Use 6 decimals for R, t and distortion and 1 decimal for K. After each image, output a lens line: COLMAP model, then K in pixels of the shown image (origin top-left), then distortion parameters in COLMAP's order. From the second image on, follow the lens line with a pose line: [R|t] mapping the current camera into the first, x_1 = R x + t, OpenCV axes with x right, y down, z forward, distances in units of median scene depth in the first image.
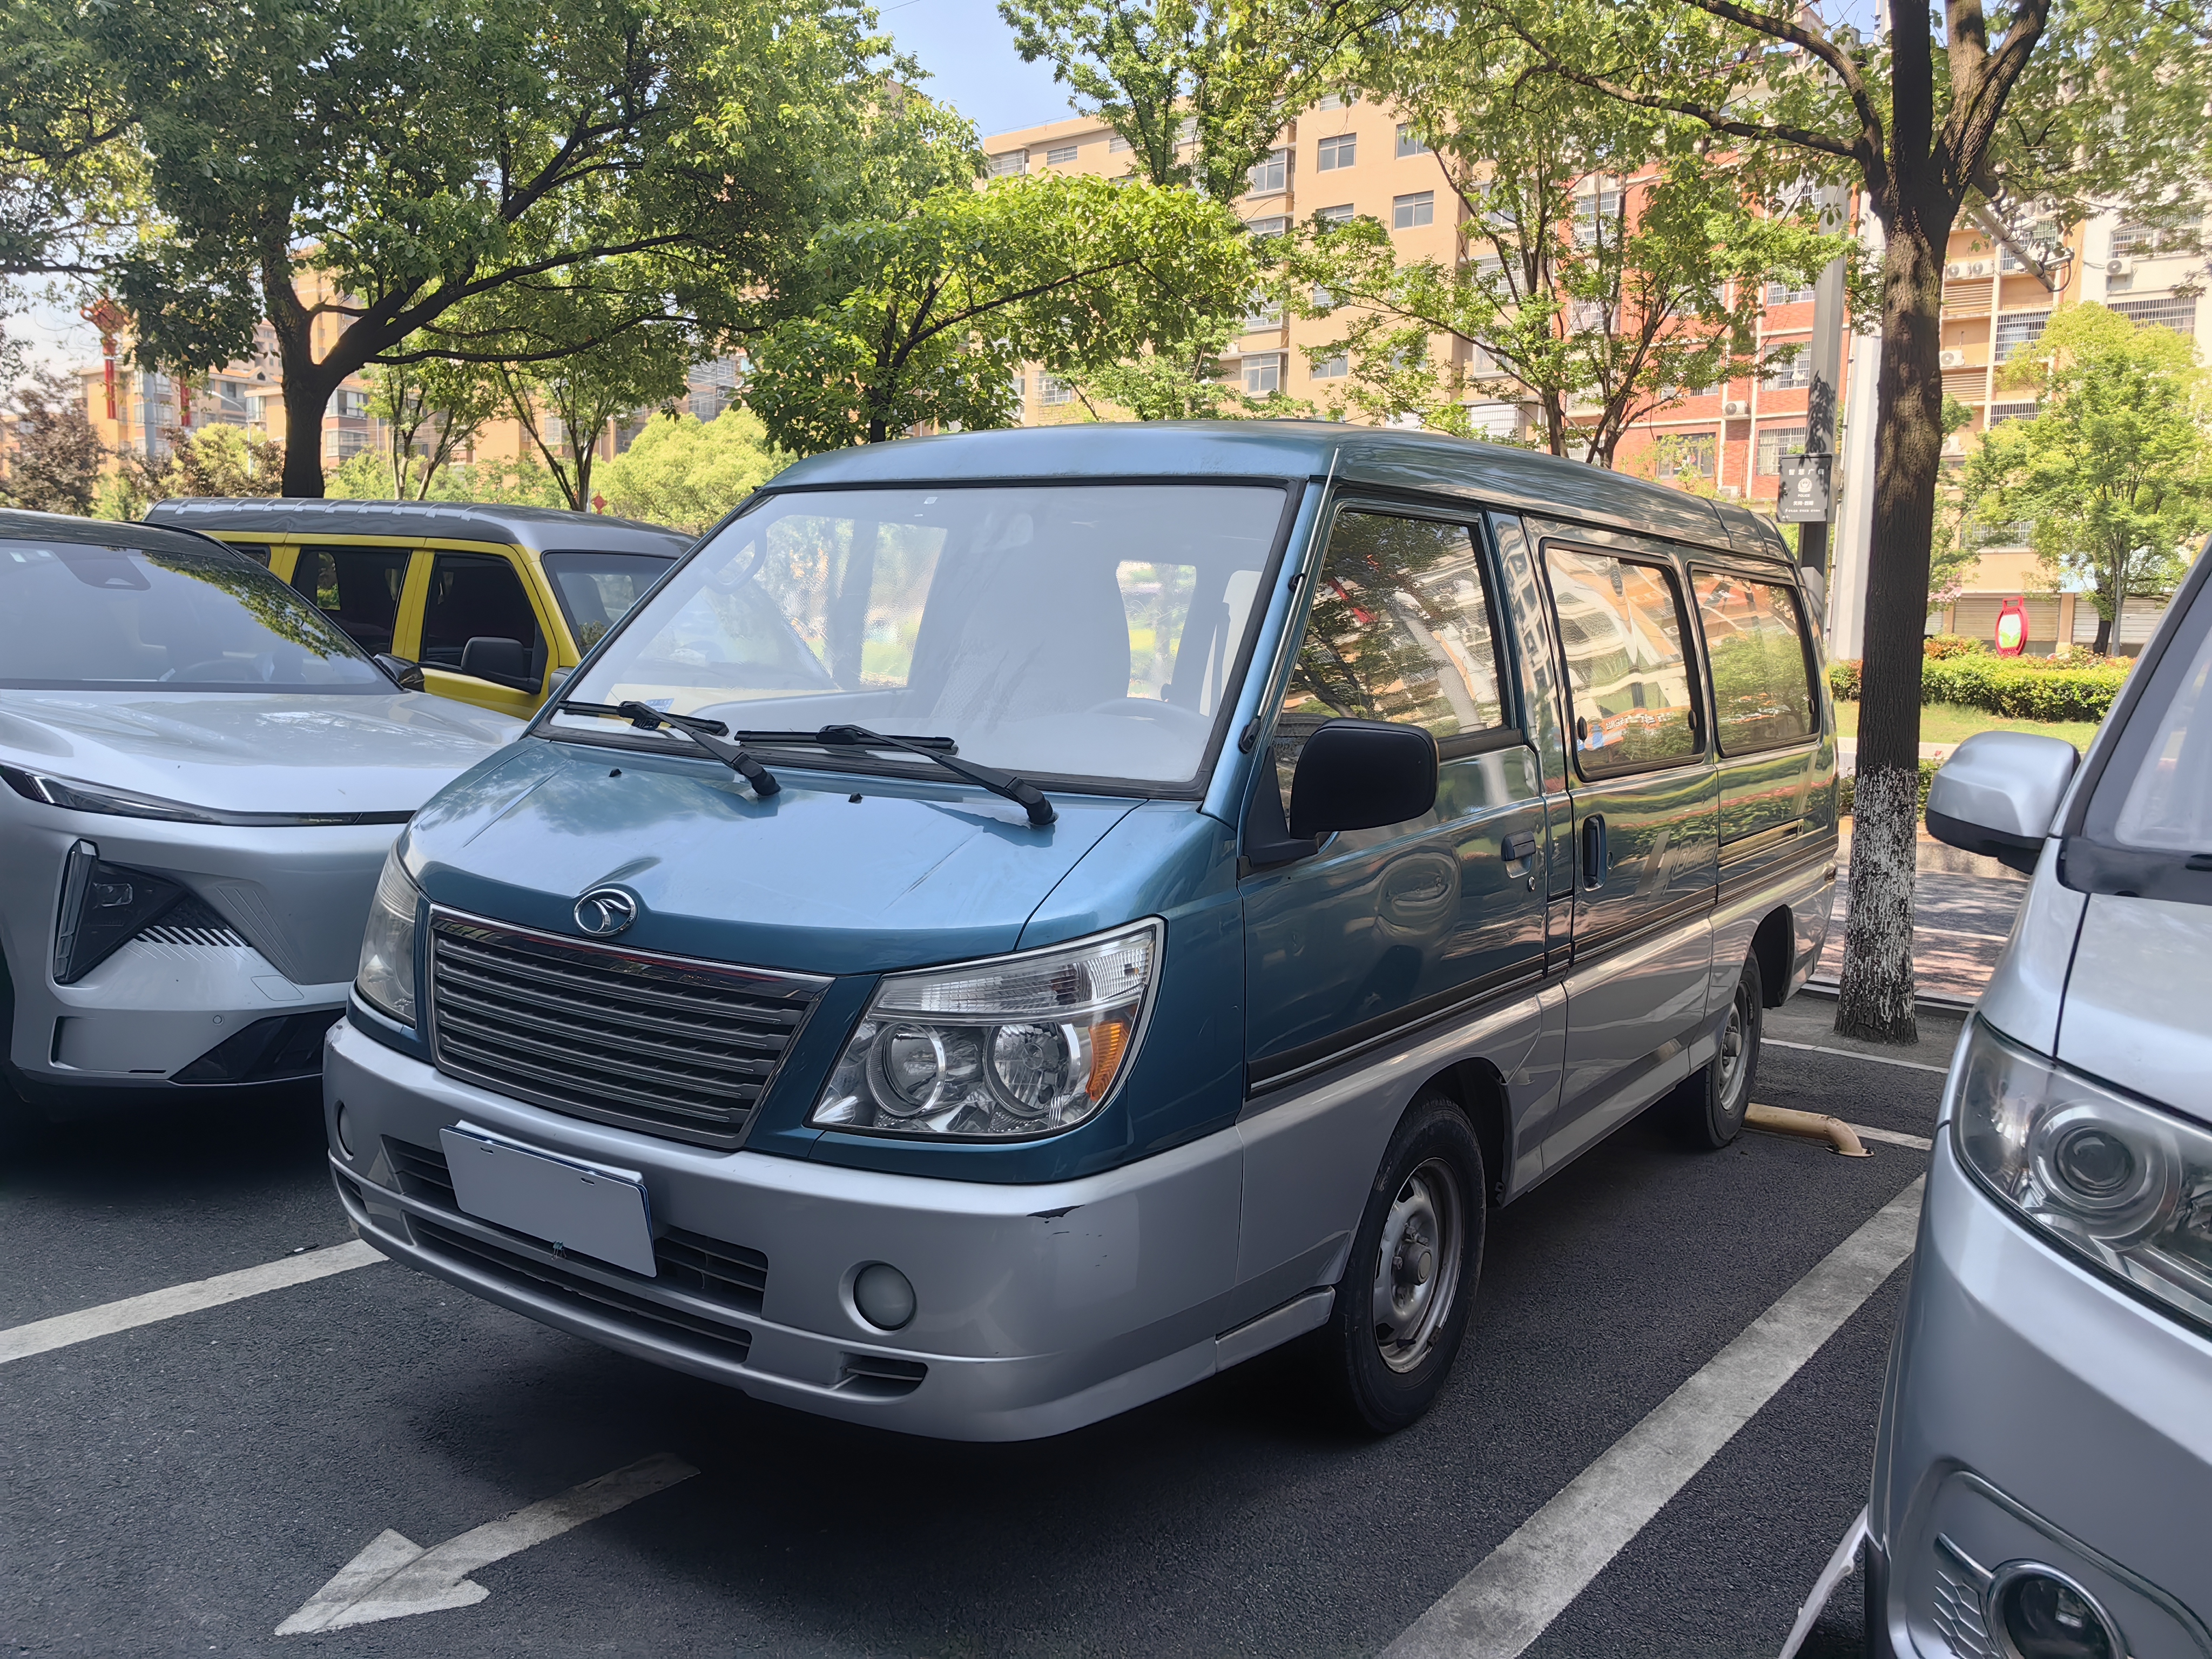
lens RADIAL K [[1757.0, 0, 1106.0], [0, 1757.0, 829.5], [0, 0, 1]] dist [0.040851, -0.064688]
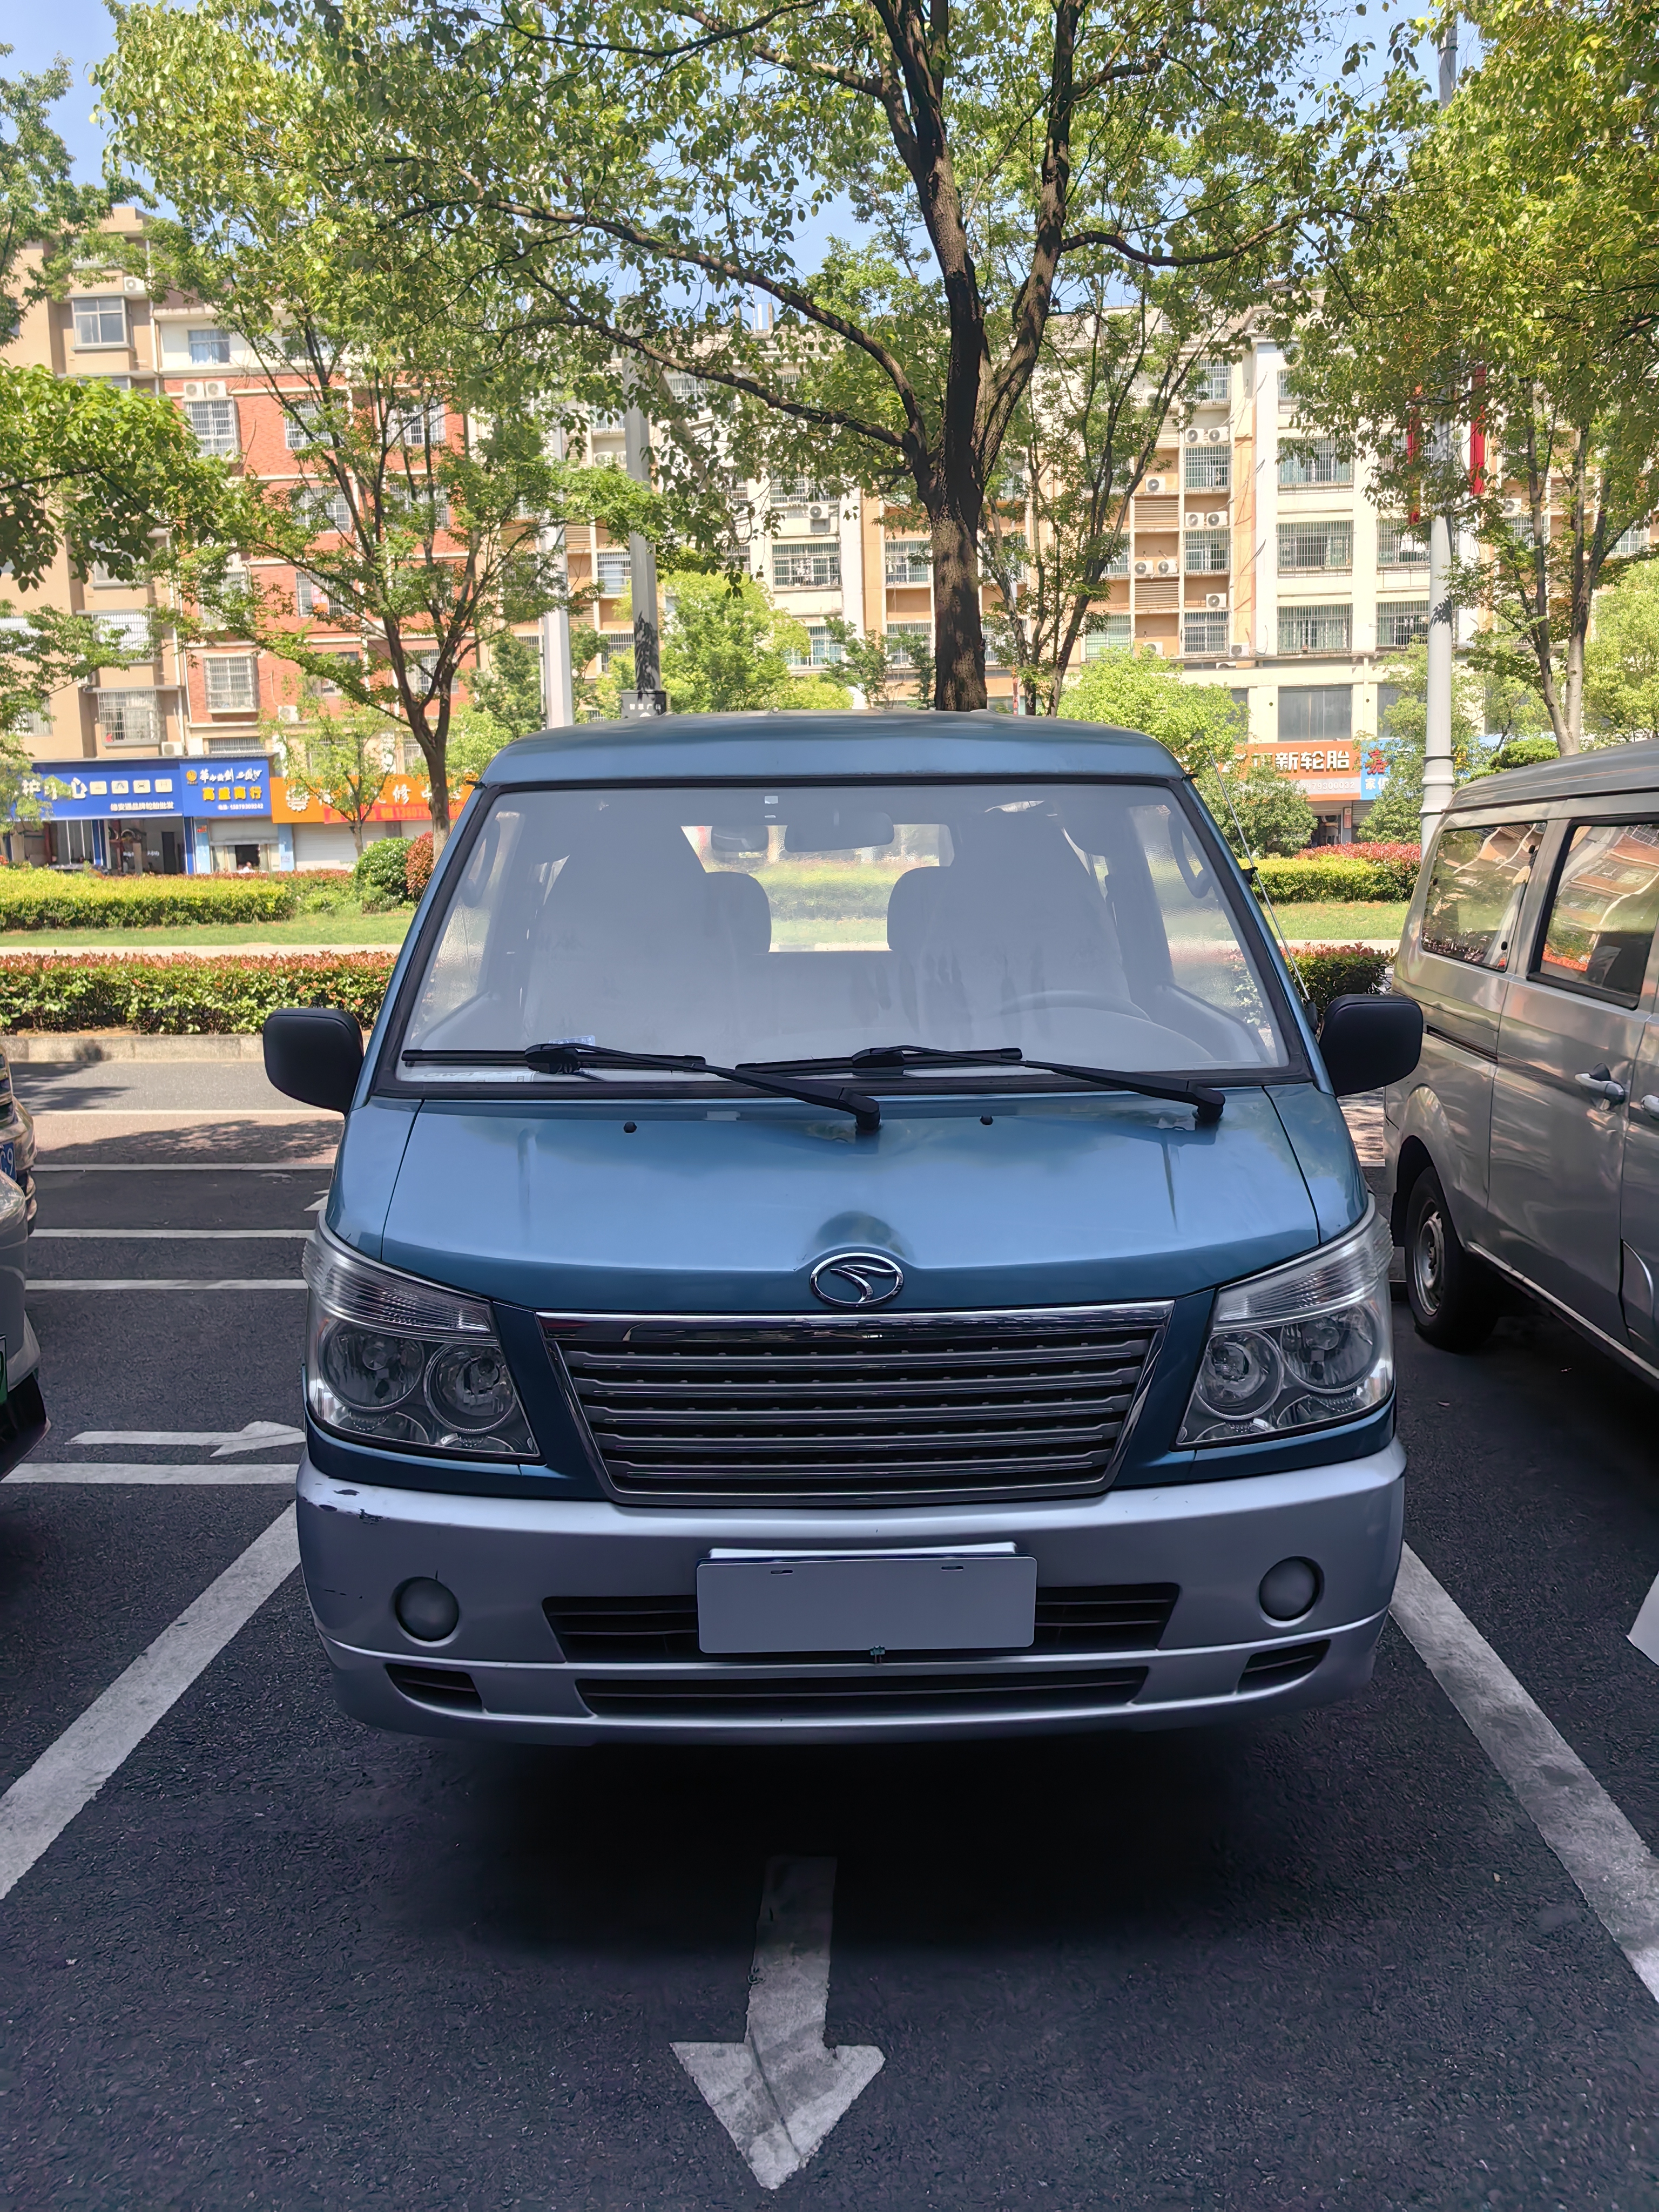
lens RADIAL K [[1757.0, 0, 825.5], [0, 1757.0, 1080.5], [0, 0, 1]] dist [0.040851, -0.064688]
pose [[0.808046, -0.118386, 0.577102, -0.788286], [0.105637, 0.992840, 0.055759, -0.105568], [-0.579571, 0.015907, 0.814766, 0.257612]]
